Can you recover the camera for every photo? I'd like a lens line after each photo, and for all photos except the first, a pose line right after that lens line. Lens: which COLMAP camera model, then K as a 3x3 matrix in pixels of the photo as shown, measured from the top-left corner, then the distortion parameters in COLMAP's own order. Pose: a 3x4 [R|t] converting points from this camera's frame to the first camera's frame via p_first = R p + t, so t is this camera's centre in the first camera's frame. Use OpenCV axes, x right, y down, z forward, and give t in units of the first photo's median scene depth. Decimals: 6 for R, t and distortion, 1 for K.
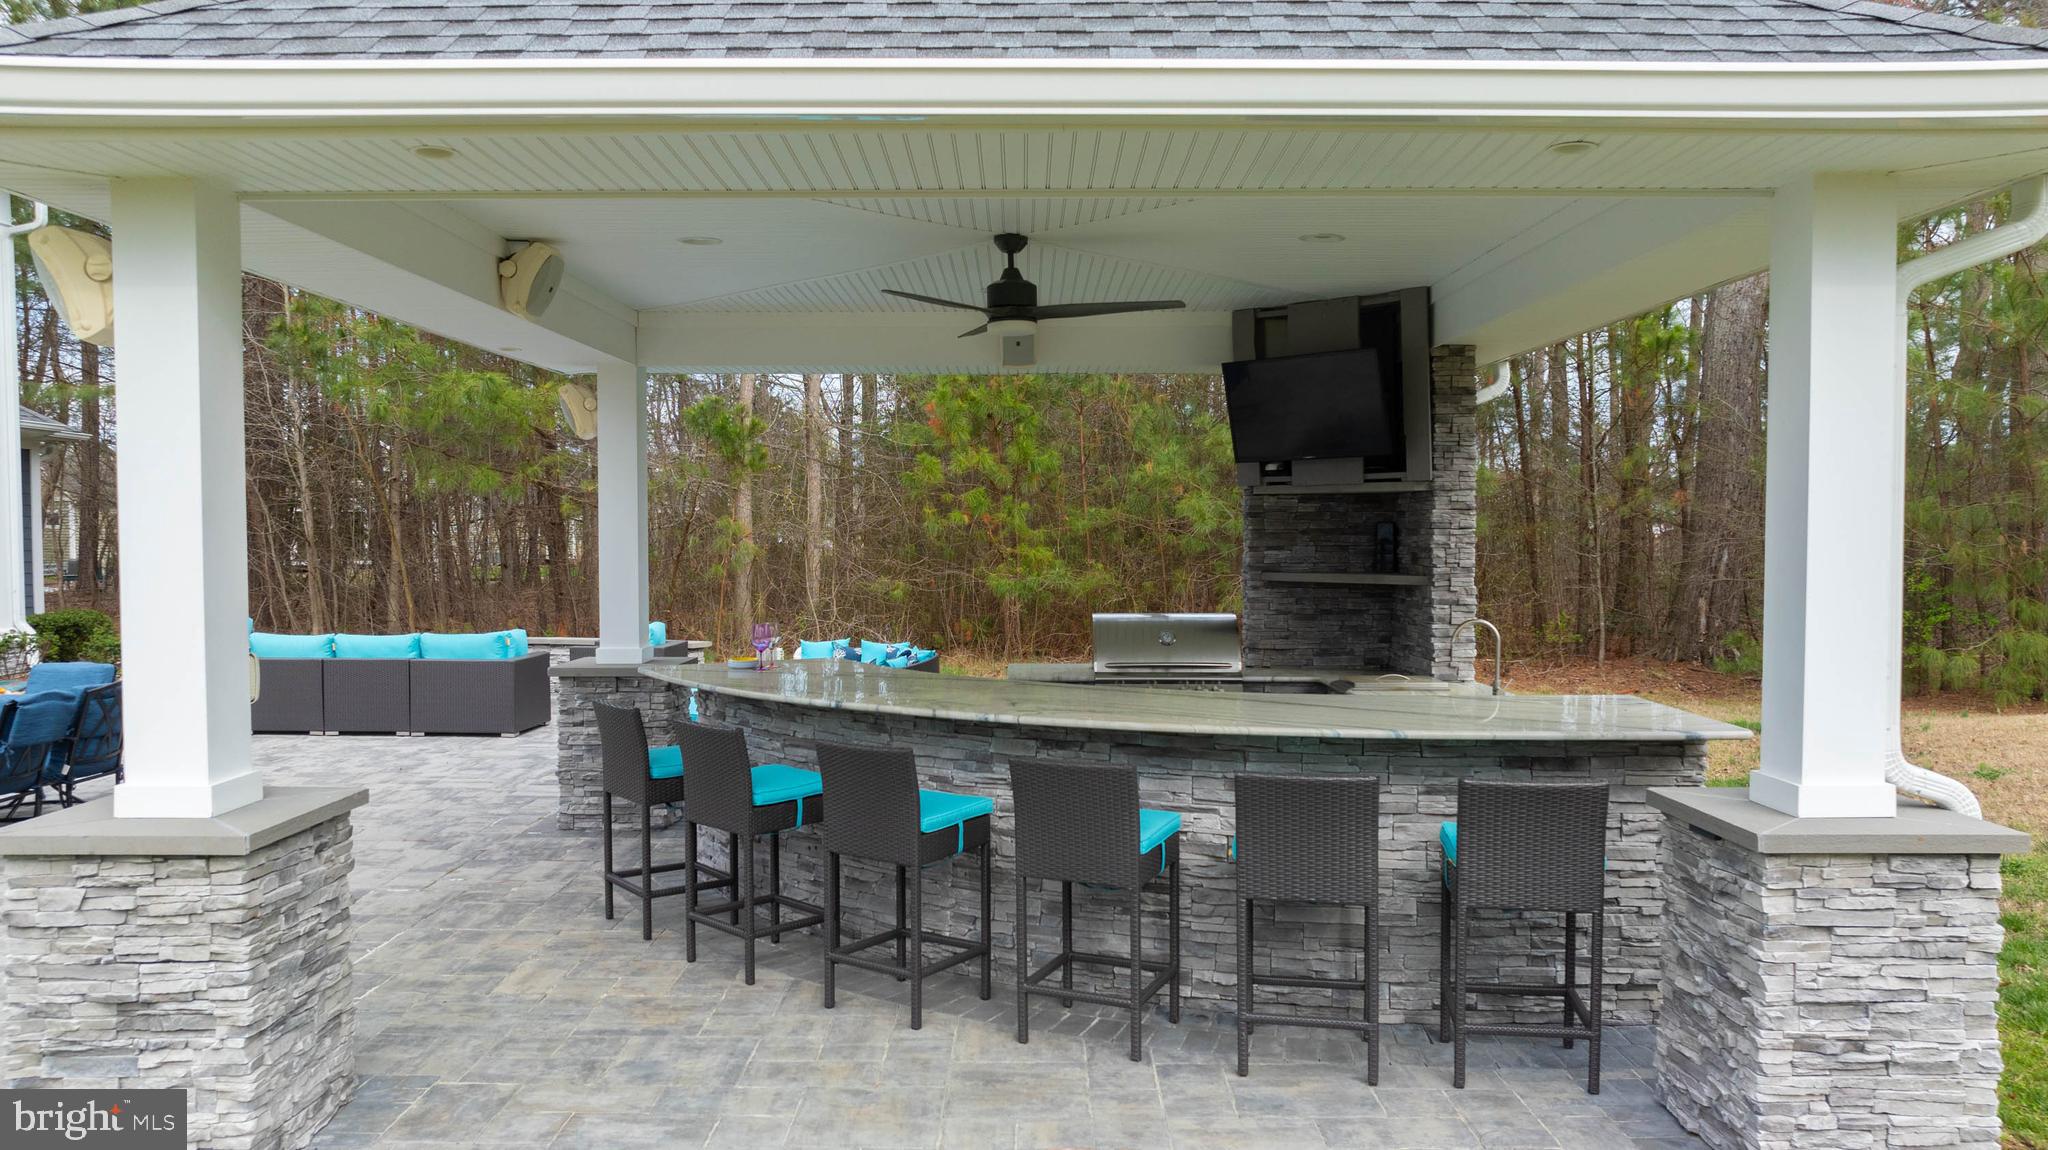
lens RADIAL K [[1465.3, 0, 1021.1], [0, 1465.3, 572.3], [0, 0, 1]] dist [-0.002811, -0.000038]
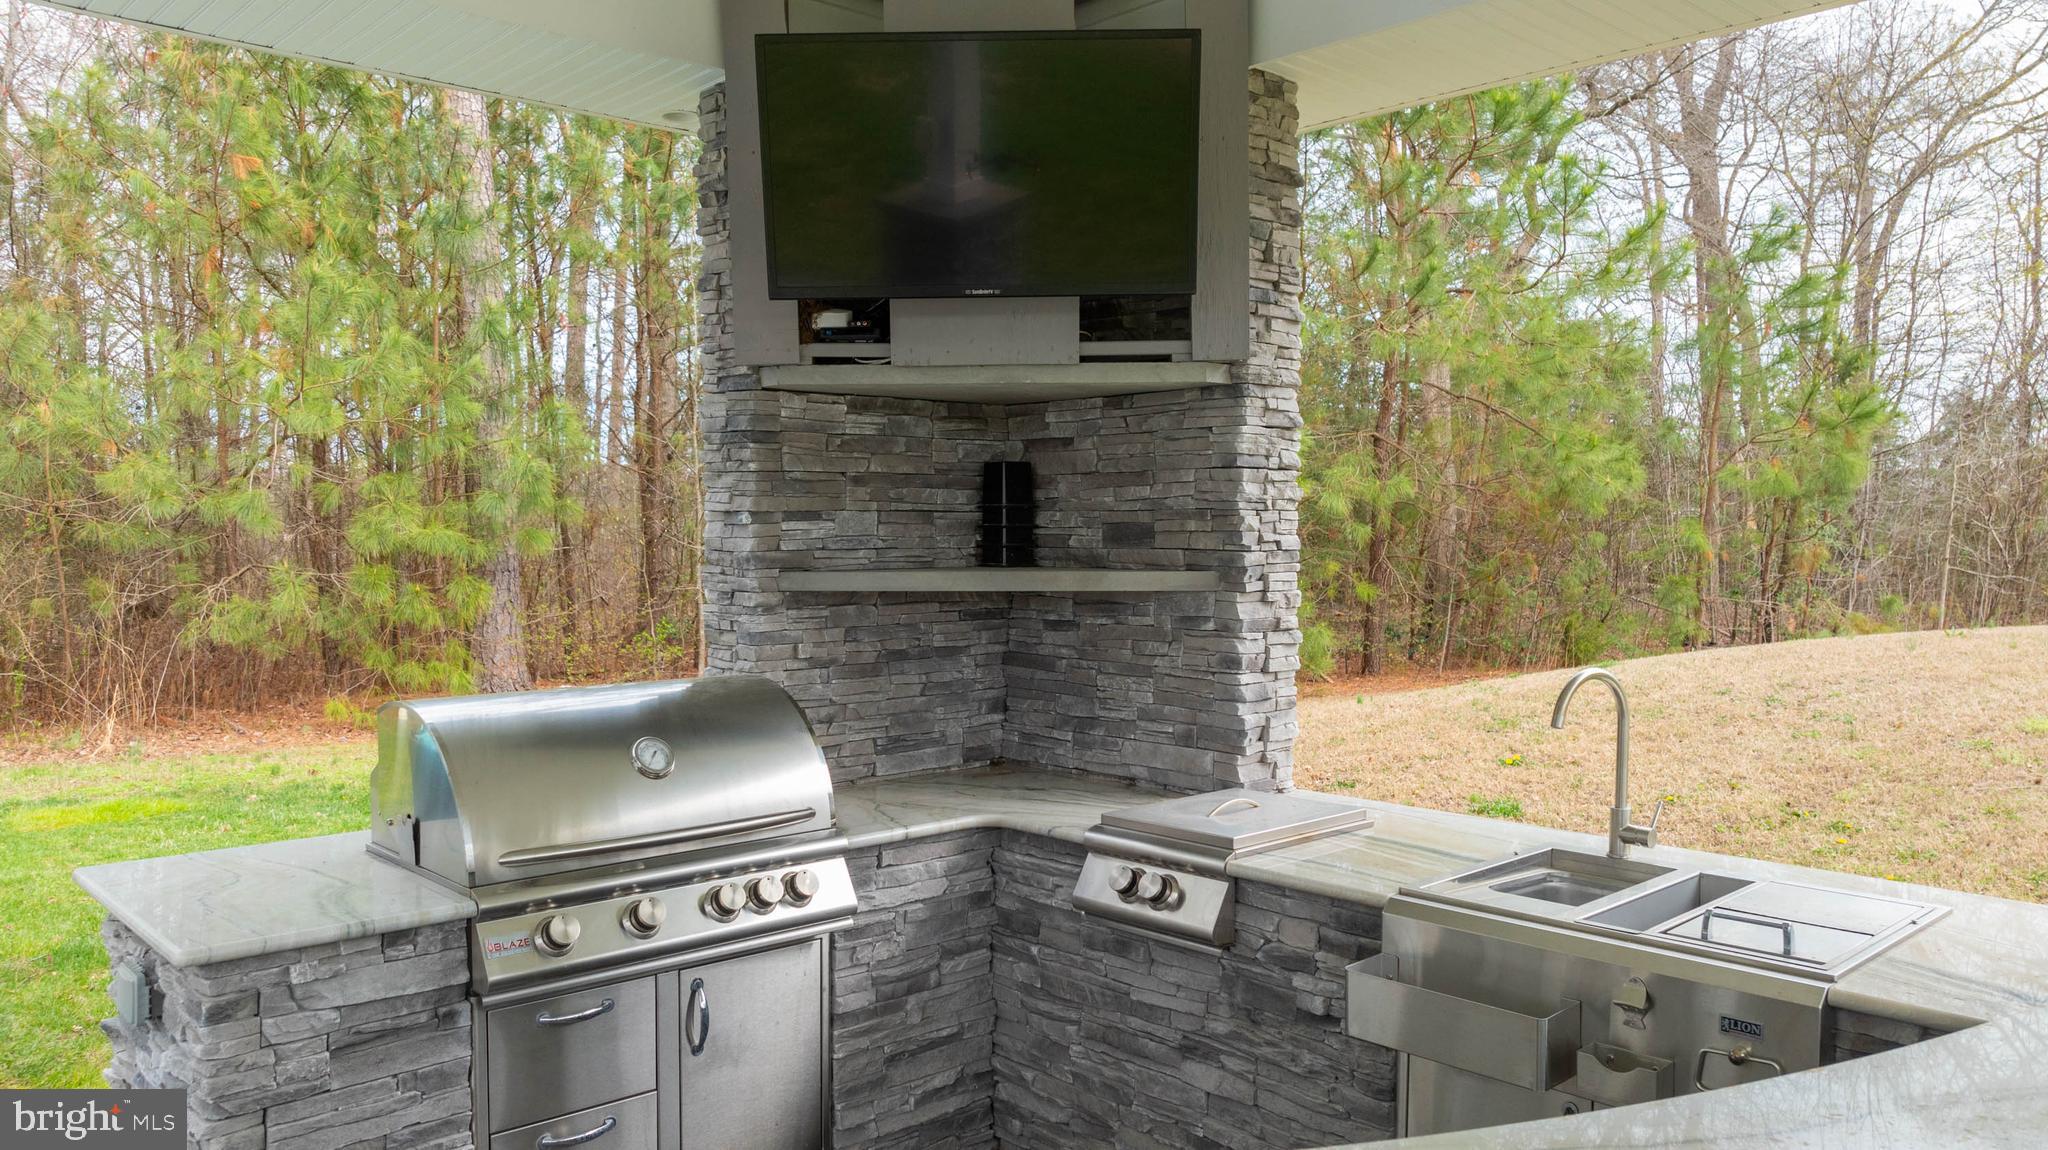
lens RADIAL K [[1465.3, 0, 1028.5], [0, 1465.3, 576.7], [0, 0, 1]] dist [-0.002811, -0.000038]
pose [[0.727876, -0.022616, 0.685336, -0.074597], [0.021218, 0.999720, 0.010456, -0.001515], [-0.685380, 0.006930, 0.728152, 0.640967]]
